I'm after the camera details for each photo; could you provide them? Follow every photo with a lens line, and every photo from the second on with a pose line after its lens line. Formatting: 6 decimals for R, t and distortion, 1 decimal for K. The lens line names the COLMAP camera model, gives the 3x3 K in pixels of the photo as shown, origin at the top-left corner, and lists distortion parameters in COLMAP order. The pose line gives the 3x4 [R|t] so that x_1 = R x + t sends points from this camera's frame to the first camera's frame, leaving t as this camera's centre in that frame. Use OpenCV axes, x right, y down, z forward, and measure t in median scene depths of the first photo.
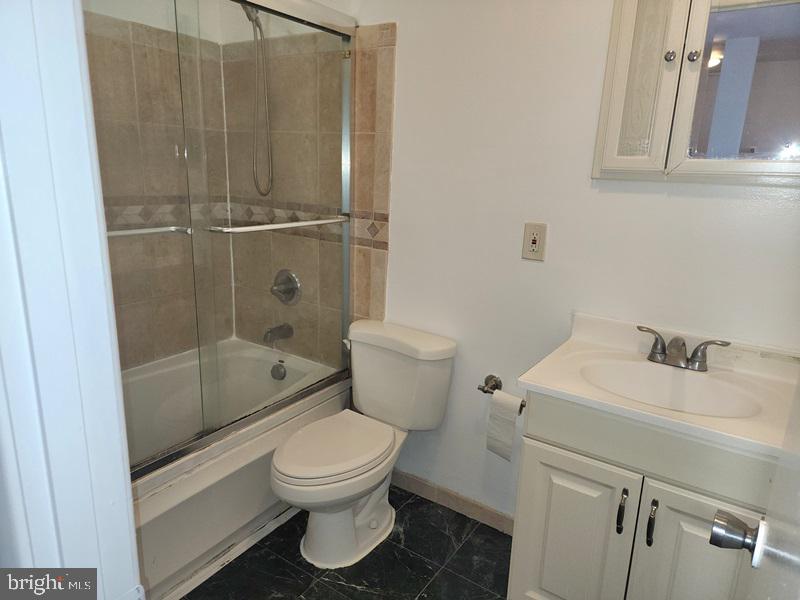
lens RADIAL K [[535.4, 0, 398.9], [0, 535.4, 298.7], [0, 0, 1]] dist [0.044270, -0.009886]
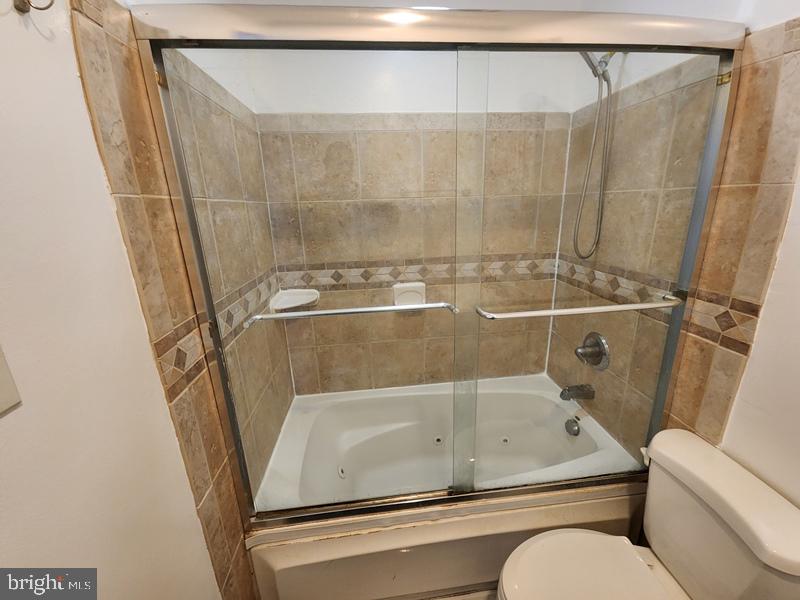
lens RADIAL K [[329.8, 0, 404.2], [0, 329.8, 299.8], [0, 0, 1]] dist [0.011219, -0.002114]
pose [[0.643132, 0.159591, -0.748941, 0.003968], [-0.137550, 0.986210, 0.092033, -0.134037], [0.753300, 0.043828, 0.656215, 0.375057]]
